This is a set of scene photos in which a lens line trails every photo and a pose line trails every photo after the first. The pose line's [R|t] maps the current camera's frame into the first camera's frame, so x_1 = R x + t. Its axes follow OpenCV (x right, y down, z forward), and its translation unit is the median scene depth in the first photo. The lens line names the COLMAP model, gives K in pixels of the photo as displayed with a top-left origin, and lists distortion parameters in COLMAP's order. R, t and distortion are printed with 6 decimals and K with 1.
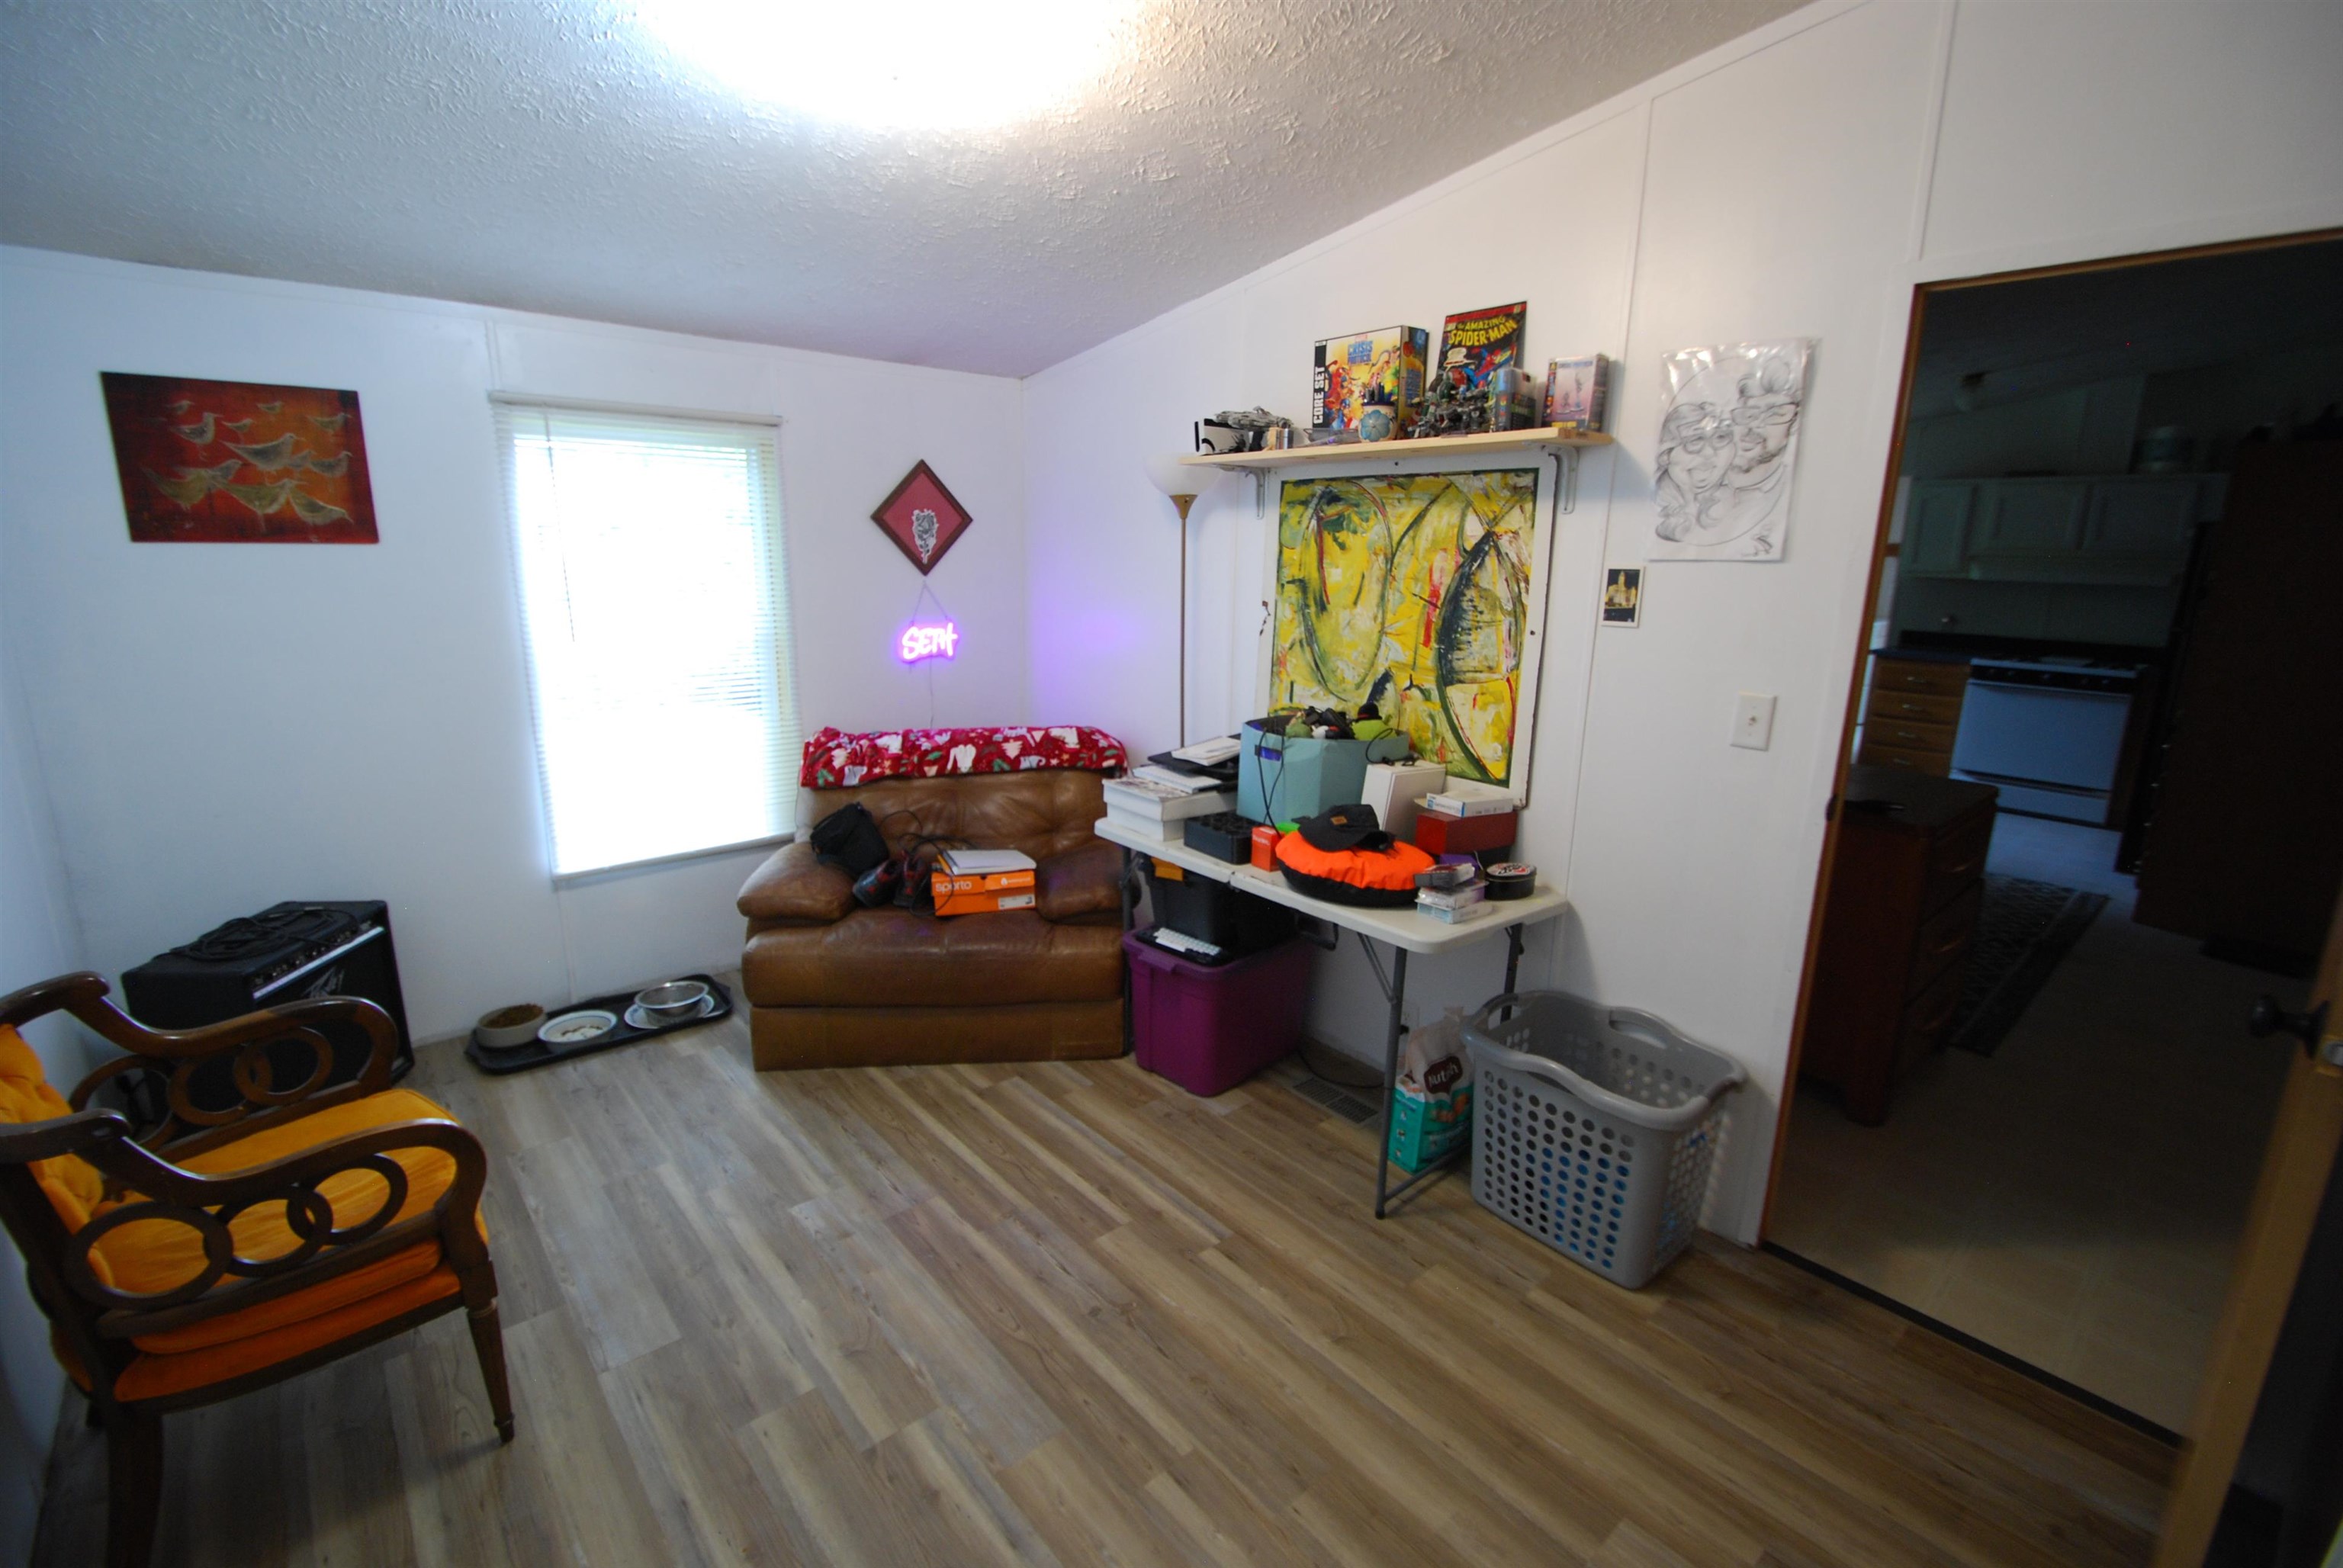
lens RADIAL K [[1025.6, 0, 1167.9], [0, 1025.6, 782.3], [0, 0, 1]] dist [0.011716, -0.014965]
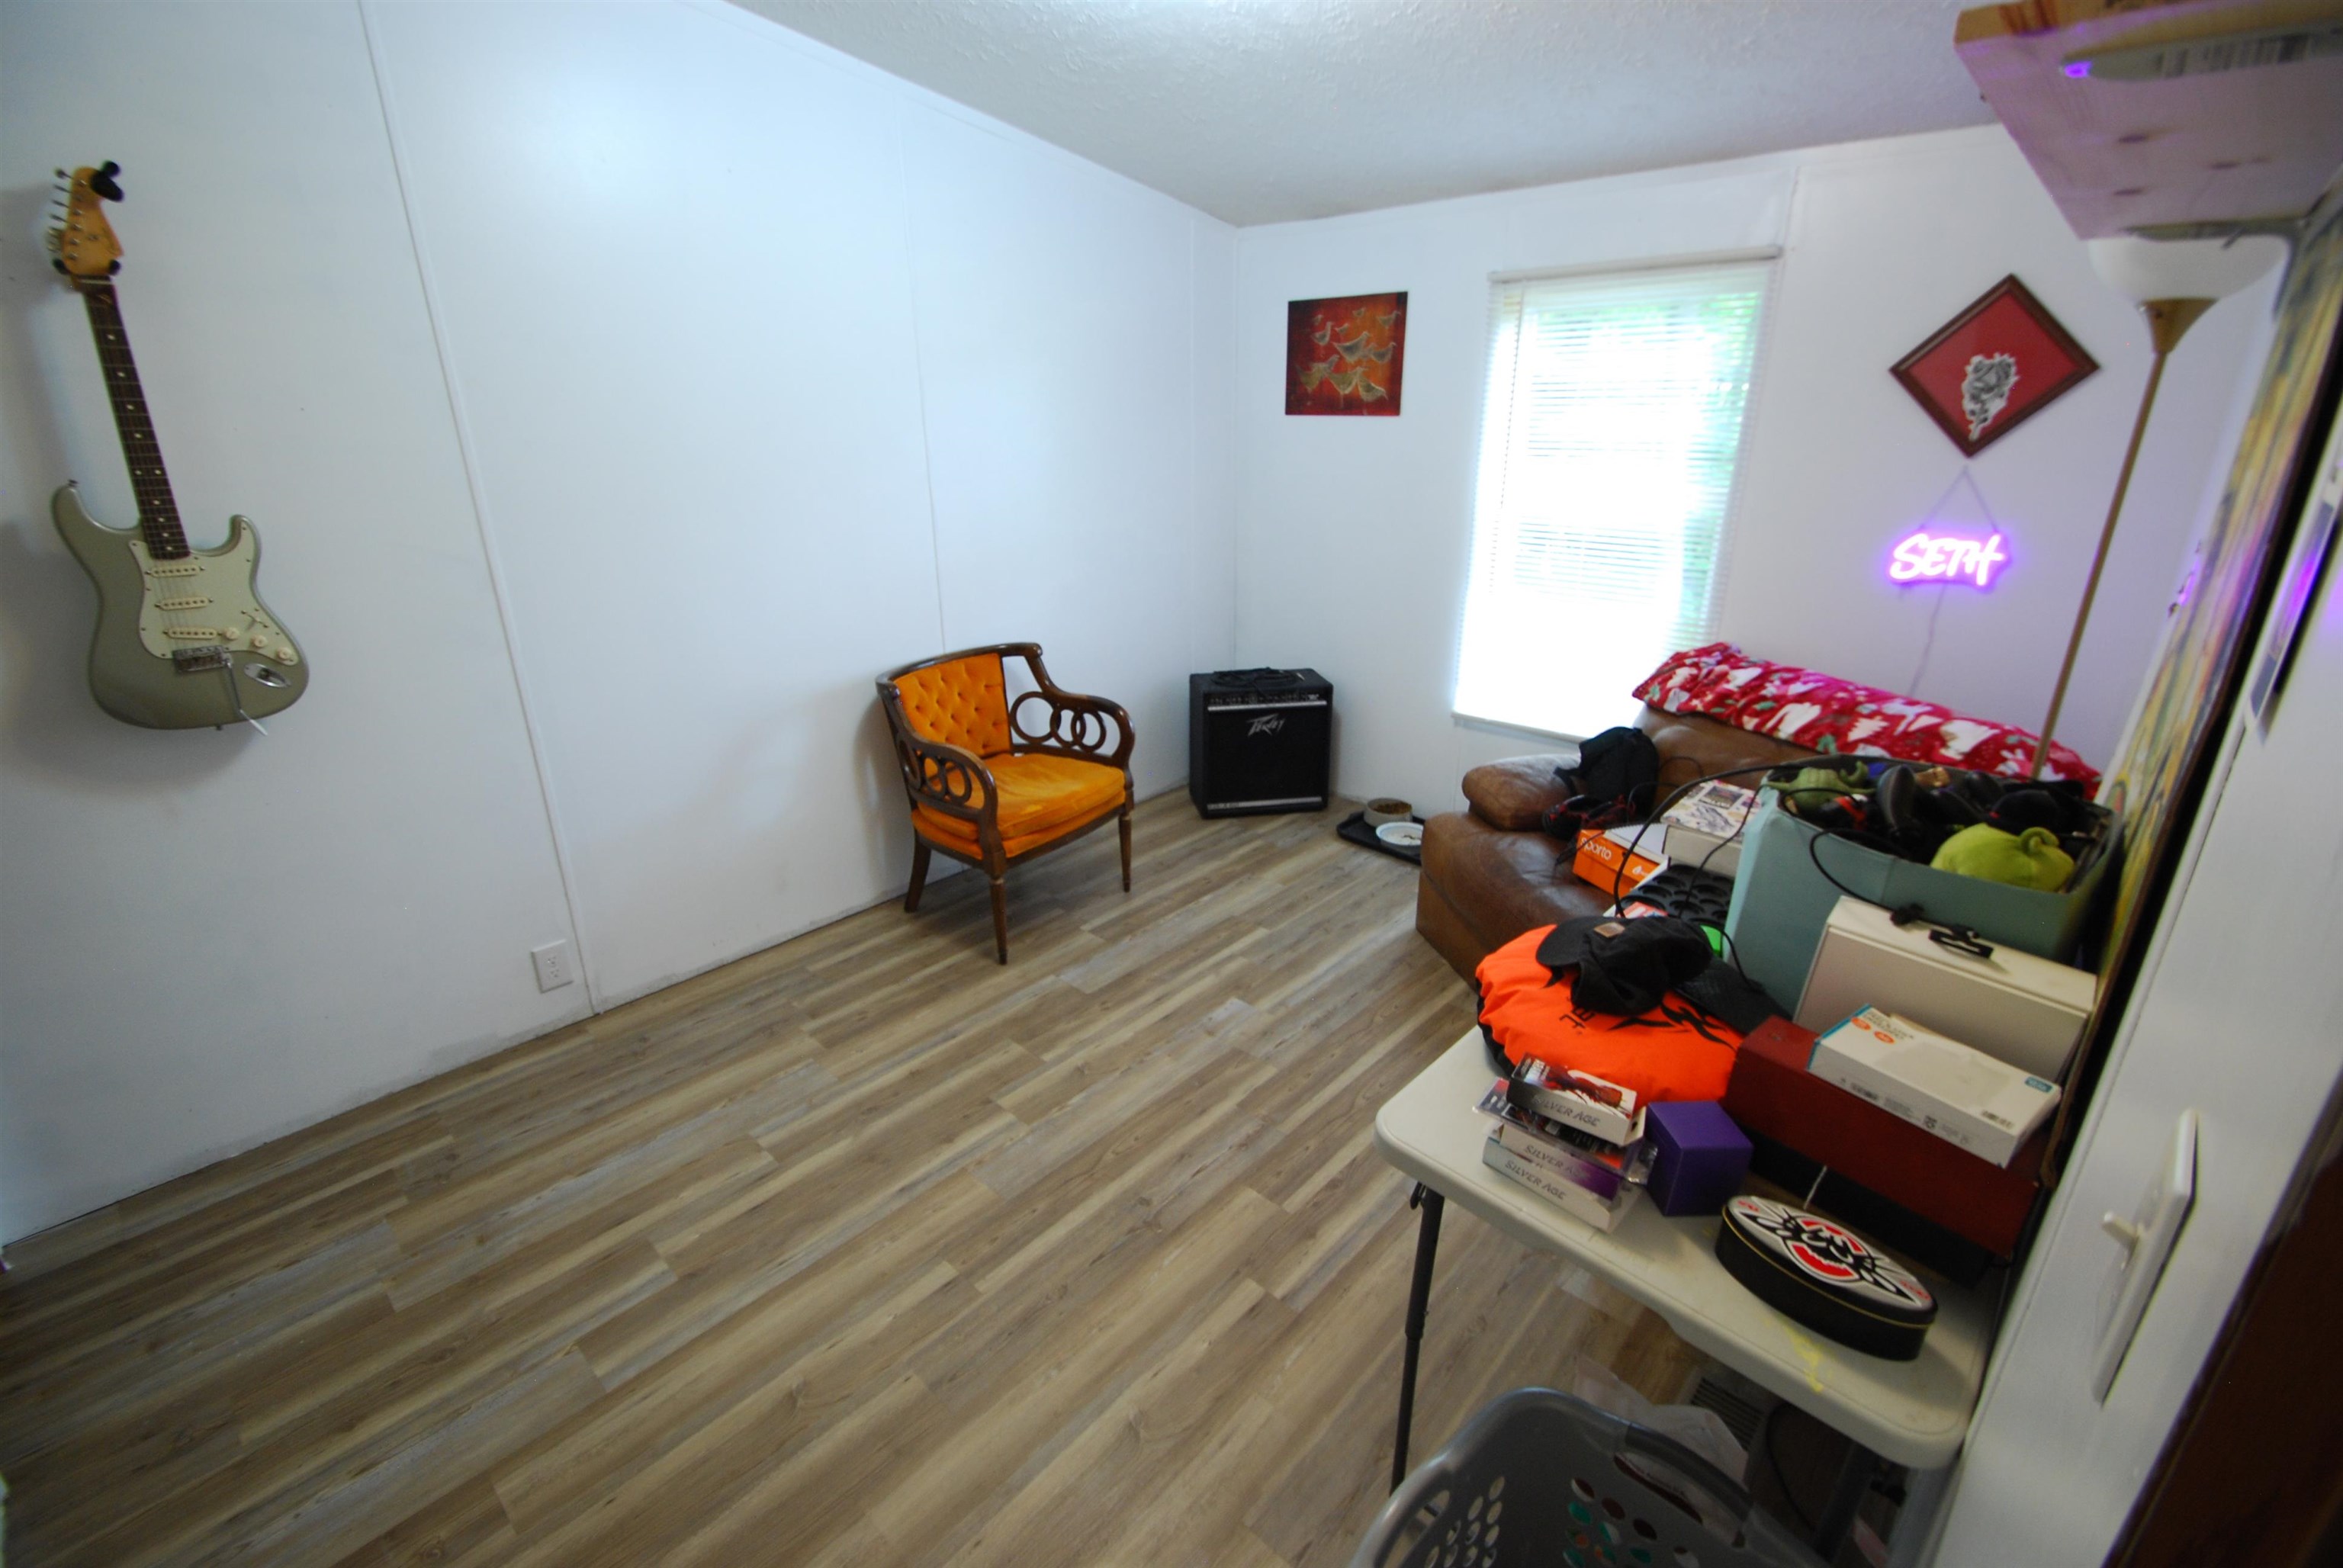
lens RADIAL K [[1025.6, 0, 1167.9], [0, 1025.6, 782.3], [0, 0, 1]] dist [0.011716, -0.014965]
pose [[0.100808, 0.330780, -0.938308, 0.596855], [-0.212826, 0.928451, 0.304440, -0.146354], [0.971876, 0.169007, 0.163994, 0.629013]]
